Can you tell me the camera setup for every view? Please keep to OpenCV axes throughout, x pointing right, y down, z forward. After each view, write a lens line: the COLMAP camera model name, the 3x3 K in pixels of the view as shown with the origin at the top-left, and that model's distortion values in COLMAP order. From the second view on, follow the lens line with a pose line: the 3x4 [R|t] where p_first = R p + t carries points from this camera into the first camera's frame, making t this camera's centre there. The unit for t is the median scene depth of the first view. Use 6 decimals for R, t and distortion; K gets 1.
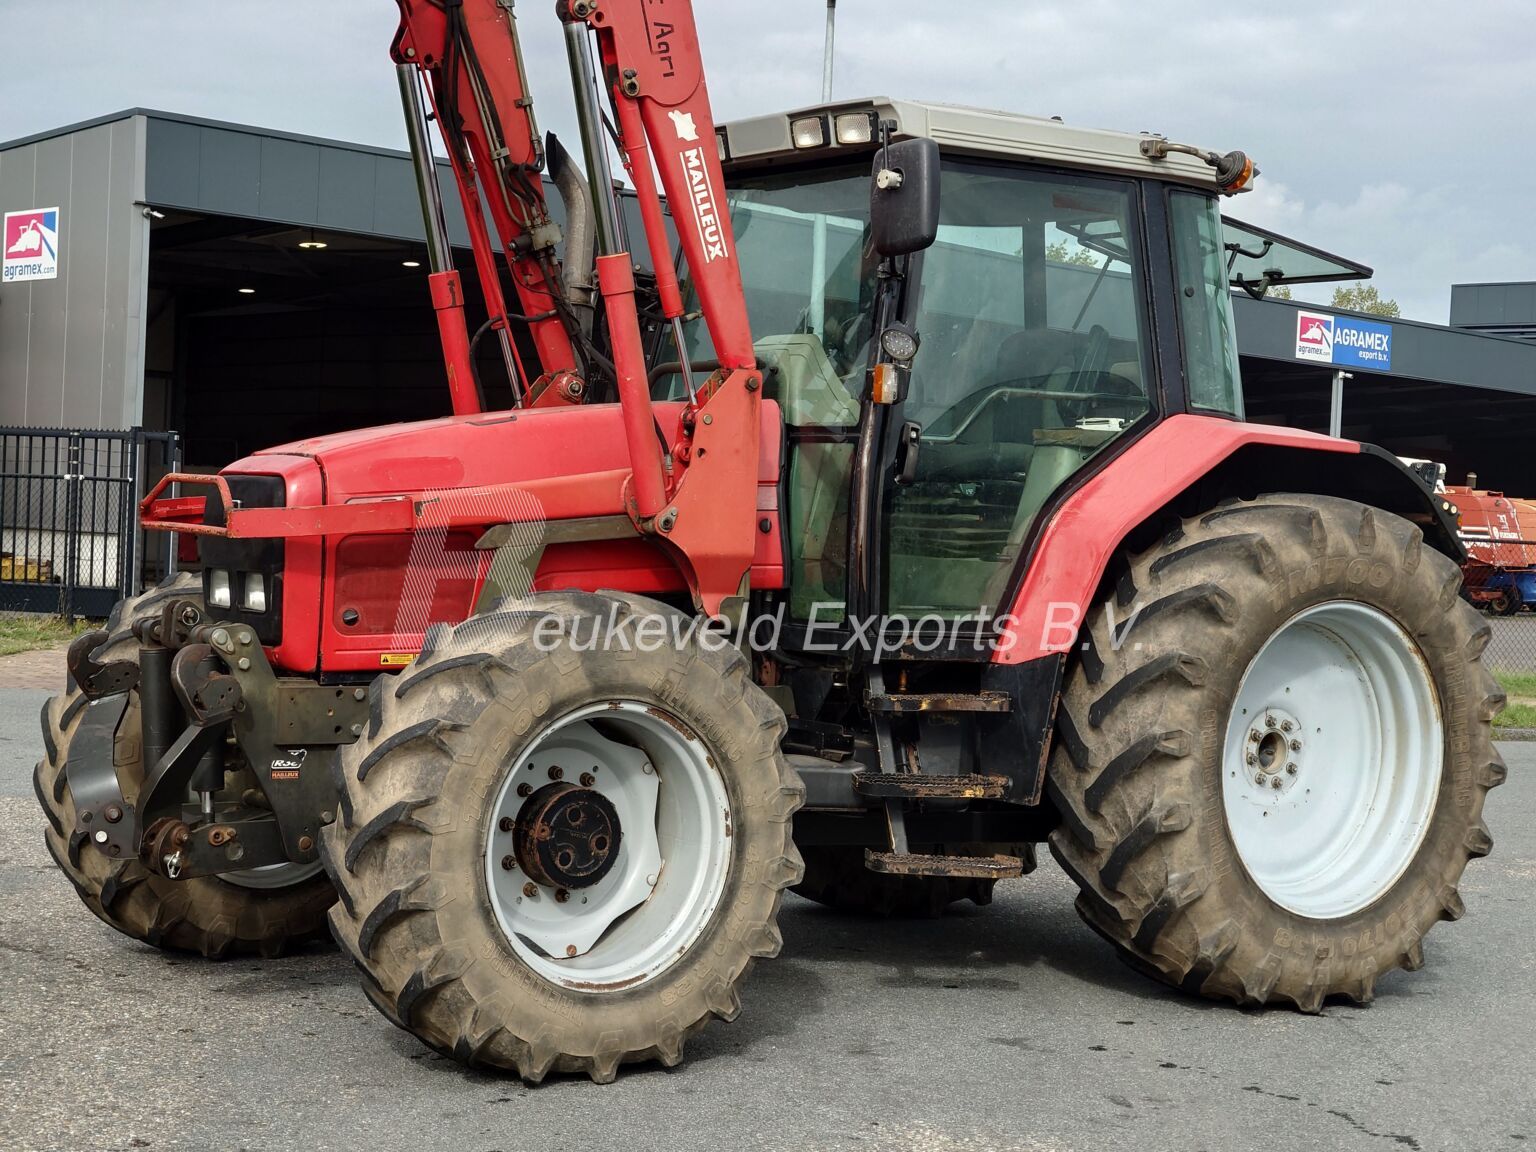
lens RADIAL K [[2673.2, 0, 789.1], [0, 2673.2, 596.2], [0, 0, 1]] dist [0.011450, 0.000162]
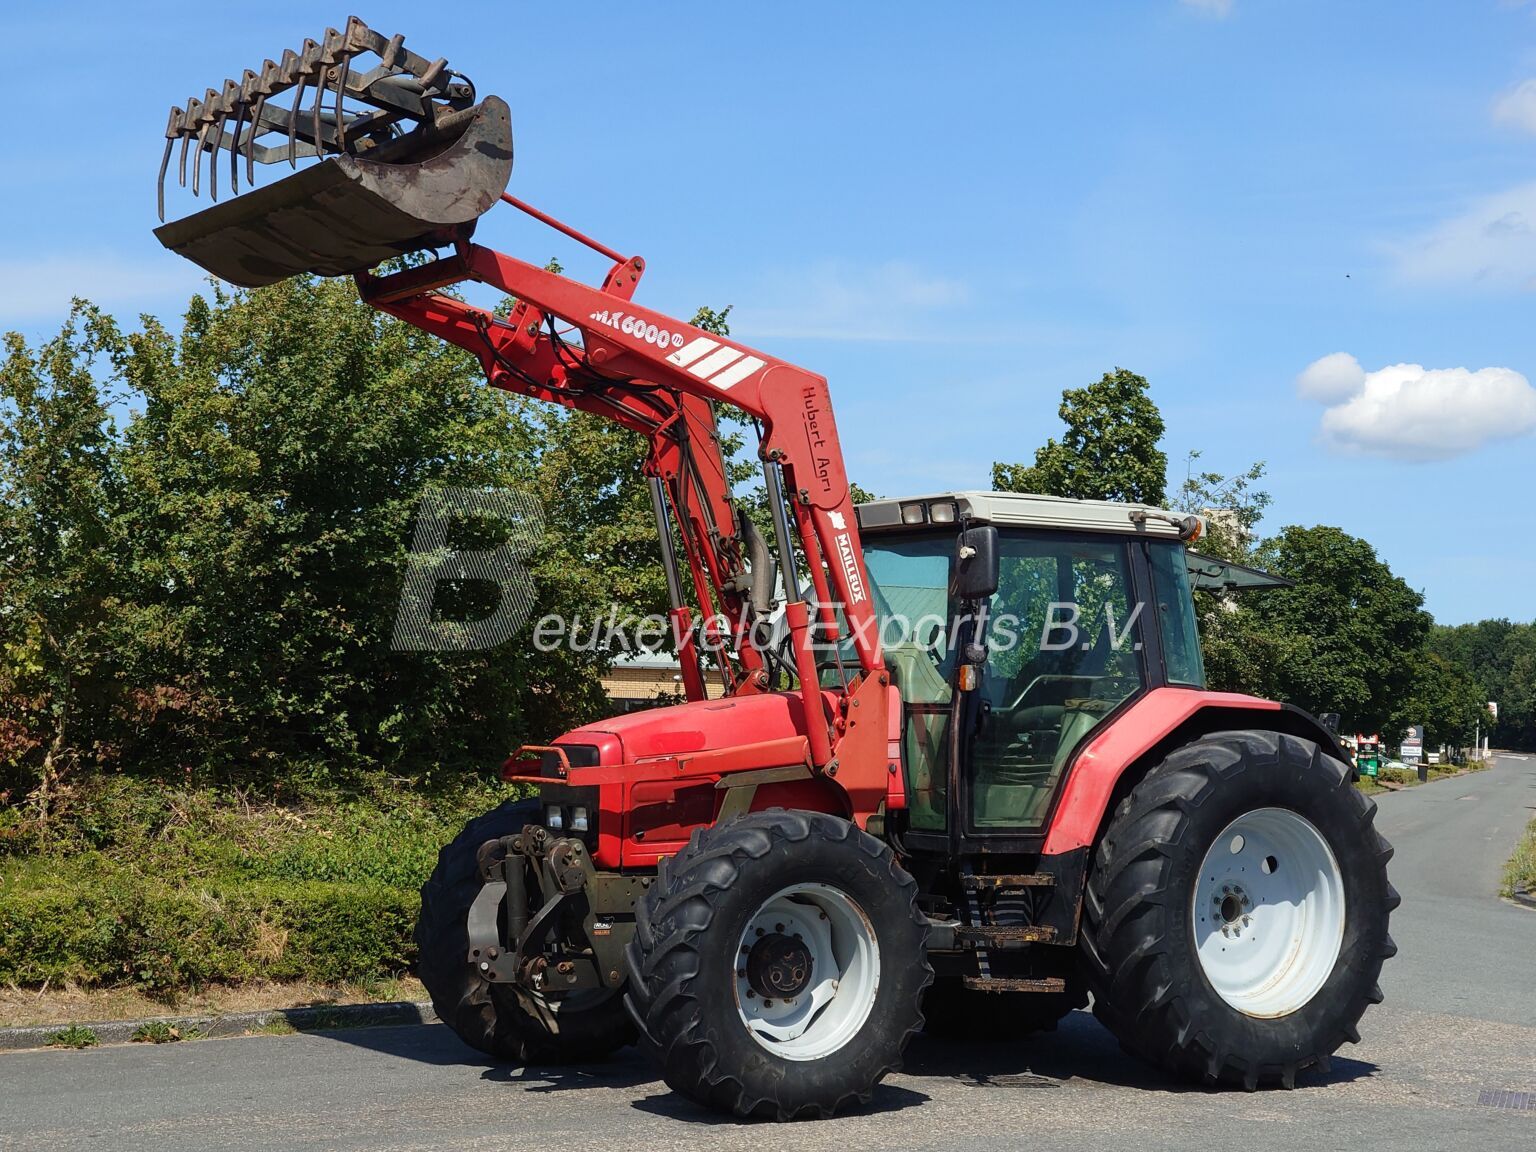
lens RADIAL K [[2657.4, 0, 798.7], [0, 2657.4, 575.0], [0, 0, 1]] dist [-0.000748, 0.113718]
pose [[0.999394, -0.025570, -0.023622, -0.024556], [0.023380, 0.995780, -0.088739, -0.002583], [0.025792, 0.088133, 0.995775, -0.558592]]
